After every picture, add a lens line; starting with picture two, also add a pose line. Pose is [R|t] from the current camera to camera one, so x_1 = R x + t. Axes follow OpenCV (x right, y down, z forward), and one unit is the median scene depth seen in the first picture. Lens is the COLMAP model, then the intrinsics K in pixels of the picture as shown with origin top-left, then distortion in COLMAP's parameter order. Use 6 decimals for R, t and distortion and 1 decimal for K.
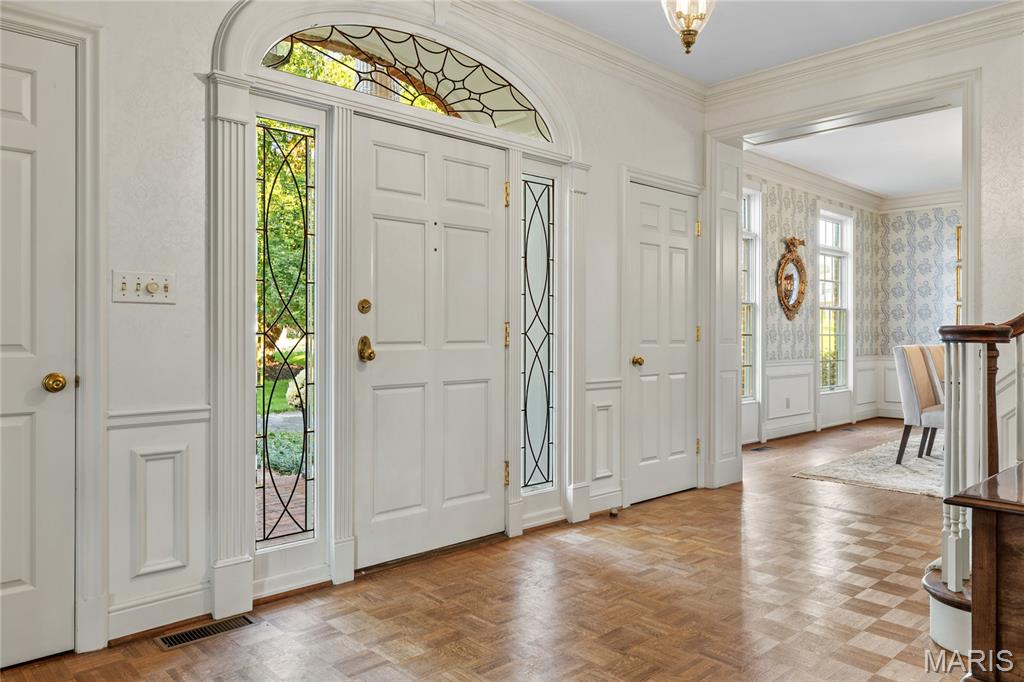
lens RADIAL K [[711.2, 0, 511.5], [0, 711.2, 338.7], [0, 0, 1]] dist [0.005190, -0.000008]
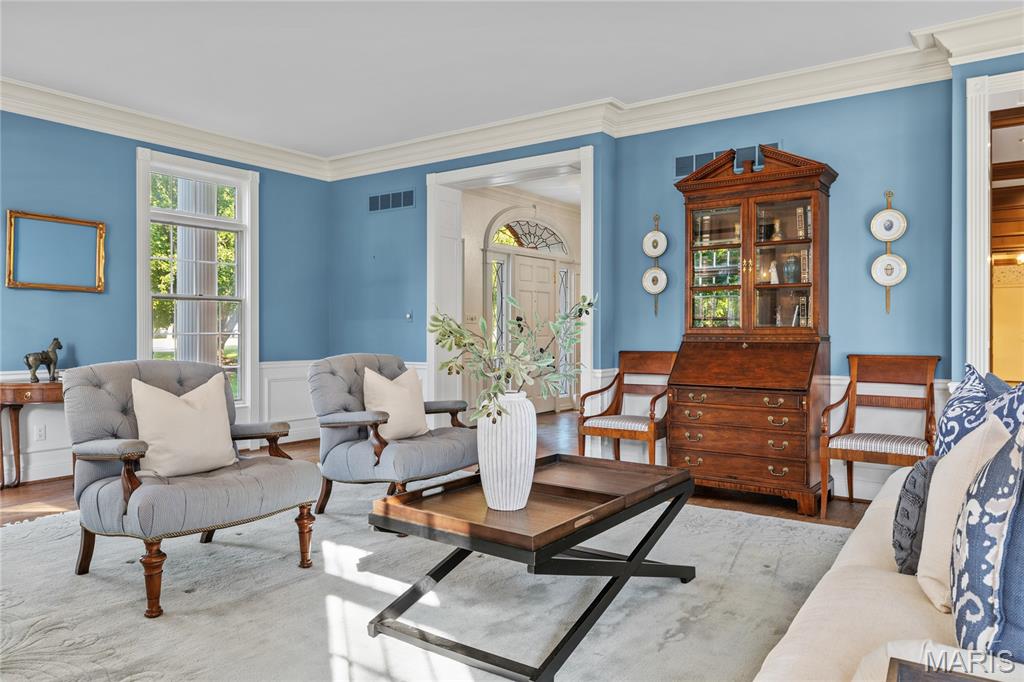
lens RADIAL K [[711.2, 0, 512.1], [0, 711.2, 337.8], [0, 0, 1]] dist [0.005190, -0.000008]
pose [[0.981490, -0.001263, 0.191511, -0.652715], [0.000496, 0.999992, 0.004053, 0.000421], [-0.191514, -0.003883, 0.981482, -1.489130]]
